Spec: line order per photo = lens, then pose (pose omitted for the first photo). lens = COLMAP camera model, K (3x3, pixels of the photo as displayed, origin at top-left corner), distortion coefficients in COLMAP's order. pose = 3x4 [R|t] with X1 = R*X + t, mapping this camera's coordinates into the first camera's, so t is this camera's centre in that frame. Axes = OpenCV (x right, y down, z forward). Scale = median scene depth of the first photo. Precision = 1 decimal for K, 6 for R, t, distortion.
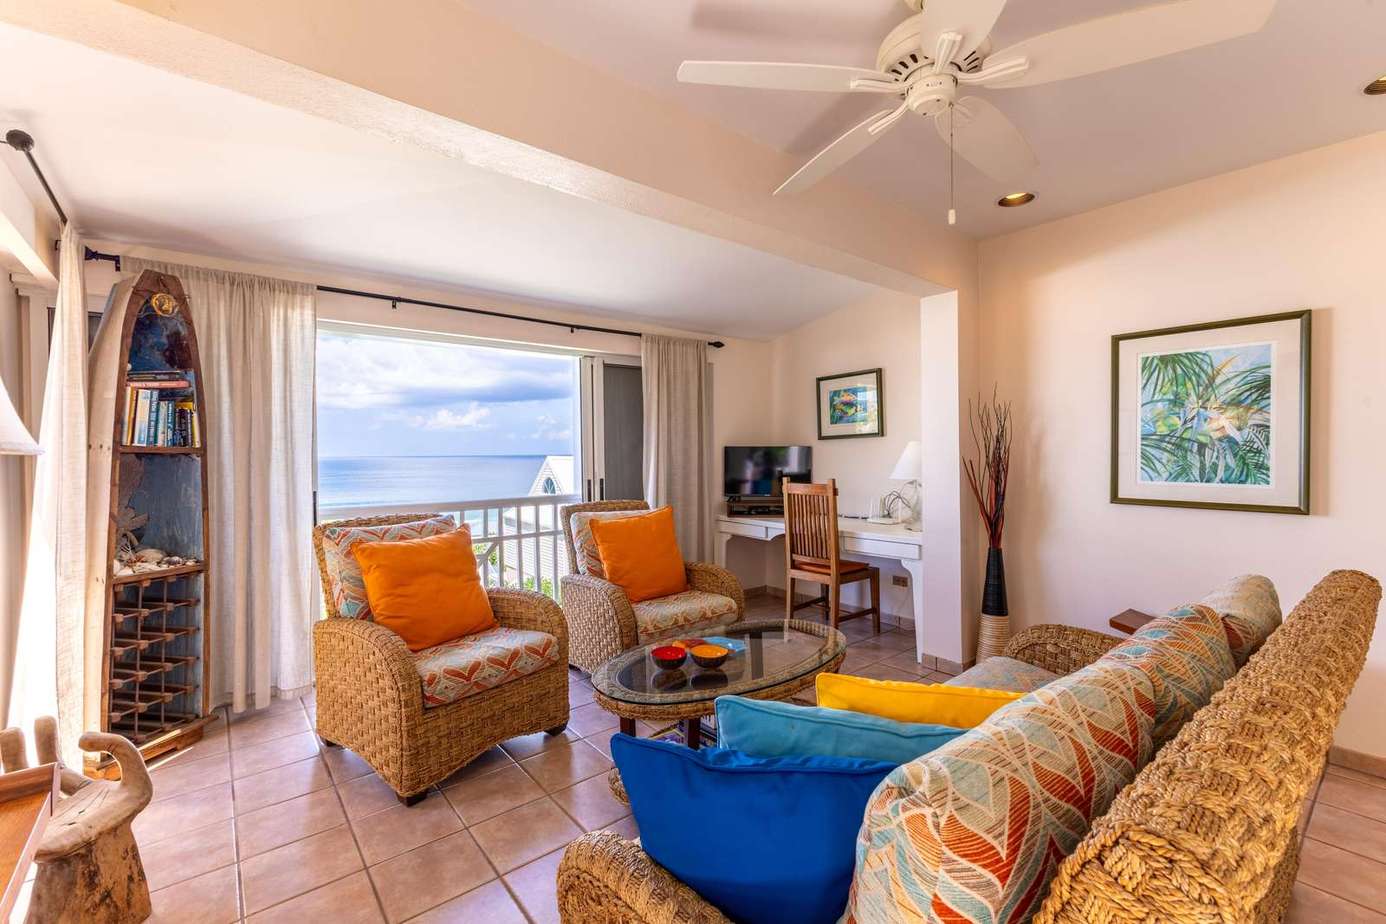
lens RADIAL K [[607.4, 0, 699.0], [0, 607.4, 455.9], [0, 0, 1]] dist [-0.000139, -0.000008]
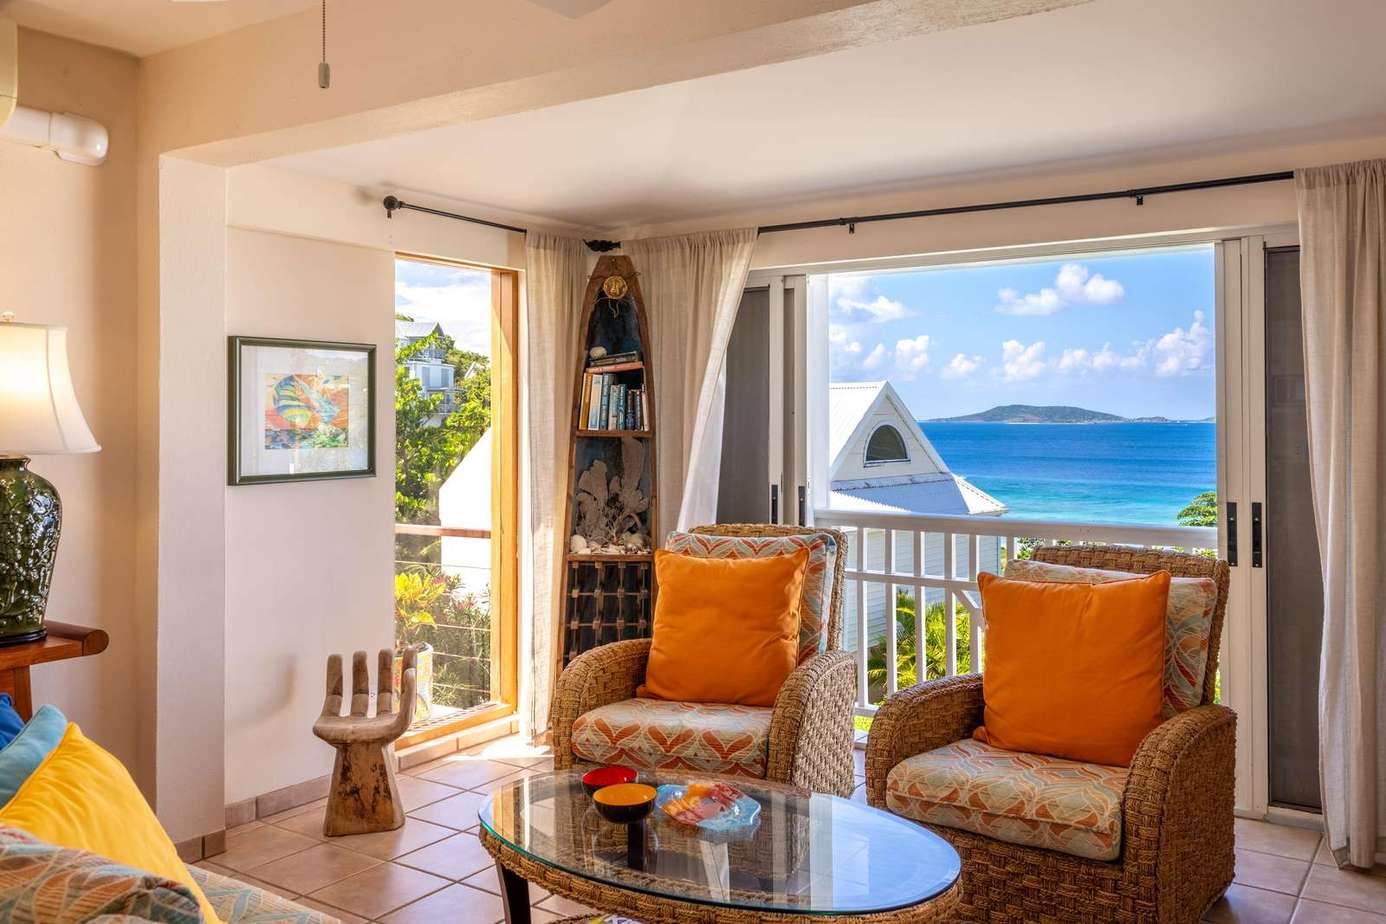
lens RADIAL K [[1117.2, 0, 743.3], [0, 1117.2, 417.8], [0, 0, 1]] dist [0.008609, 0.006175]
pose [[0.295164, 0.010405, -0.955390, 0.921851], [-0.004596, 0.999945, 0.009470, -0.054075], [0.955436, 0.001596, 0.295195, 0.660292]]
